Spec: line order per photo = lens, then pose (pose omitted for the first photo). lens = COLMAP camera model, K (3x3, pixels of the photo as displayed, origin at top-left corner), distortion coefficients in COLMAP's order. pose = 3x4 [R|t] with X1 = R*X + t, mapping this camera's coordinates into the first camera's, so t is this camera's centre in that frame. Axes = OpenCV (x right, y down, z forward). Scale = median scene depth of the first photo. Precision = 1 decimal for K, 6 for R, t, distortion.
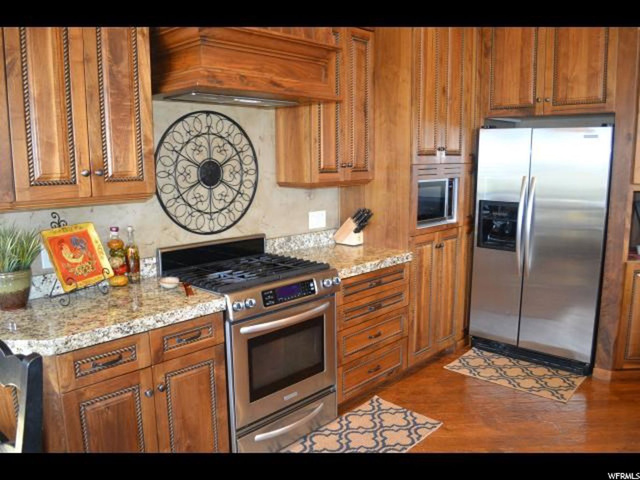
lens RADIAL K [[509.1, 0, 320.0], [0, 509.1, 240.0], [0, 0, 1]] dist [-0.068166, 0.006538]
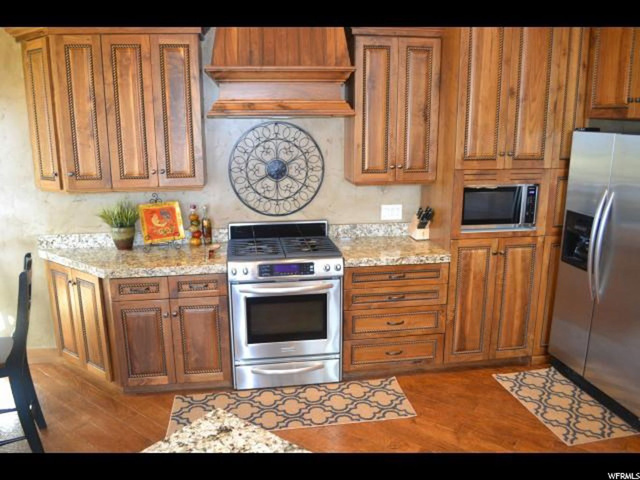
lens RADIAL K [[509.1, 0, 320.0], [0, 509.1, 240.0], [0, 0, 1]] dist [-0.068166, 0.006538]
pose [[0.793763, 0.141569, -0.591522, 0.633683], [-0.099372, 0.989652, 0.103506, -0.093867], [0.600054, -0.023379, 0.799618, 0.020996]]
